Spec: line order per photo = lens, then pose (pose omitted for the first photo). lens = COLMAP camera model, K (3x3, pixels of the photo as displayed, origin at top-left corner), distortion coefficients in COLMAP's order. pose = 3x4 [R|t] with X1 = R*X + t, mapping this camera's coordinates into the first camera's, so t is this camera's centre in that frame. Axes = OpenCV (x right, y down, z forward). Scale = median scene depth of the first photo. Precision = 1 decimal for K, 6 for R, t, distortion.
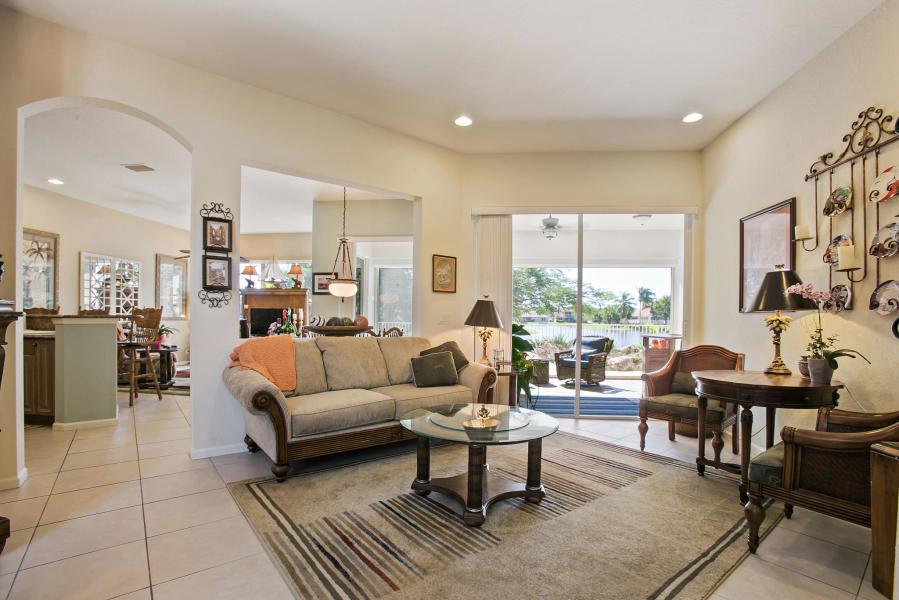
lens RADIAL K [[428.4, 0, 451.8], [0, 428.4, 319.1], [0, 0, 1]] dist [-0.001090, 0.000067]
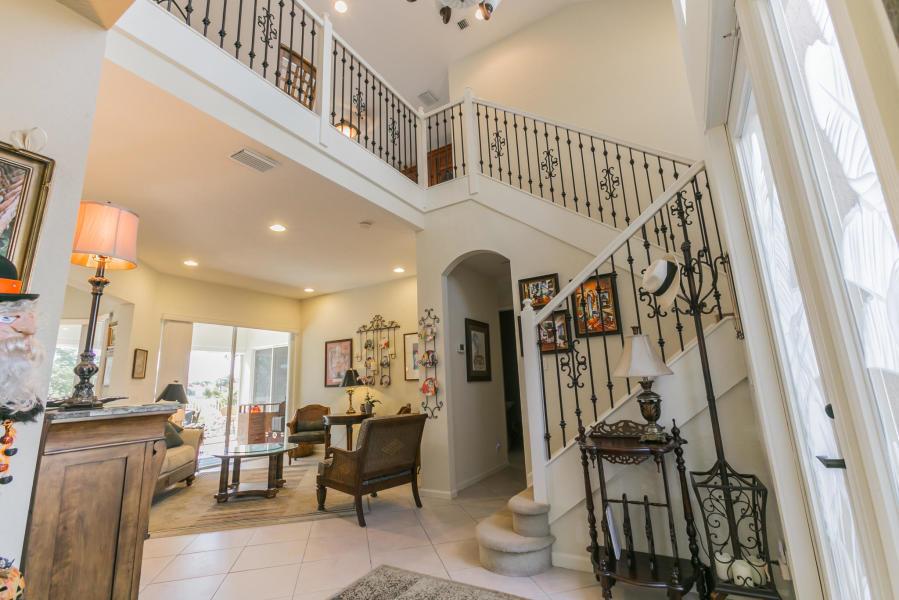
lens RADIAL K [[428.4, 0, 451.8], [0, 428.4, 319.1], [0, 0, 1]] dist [-0.001090, 0.000067]
pose [[0.448597, 0.105102, 0.887533, -1.041722], [0.044639, 0.989187, -0.139702, -0.027198], [-0.892619, 0.102289, 0.439055, -0.543624]]
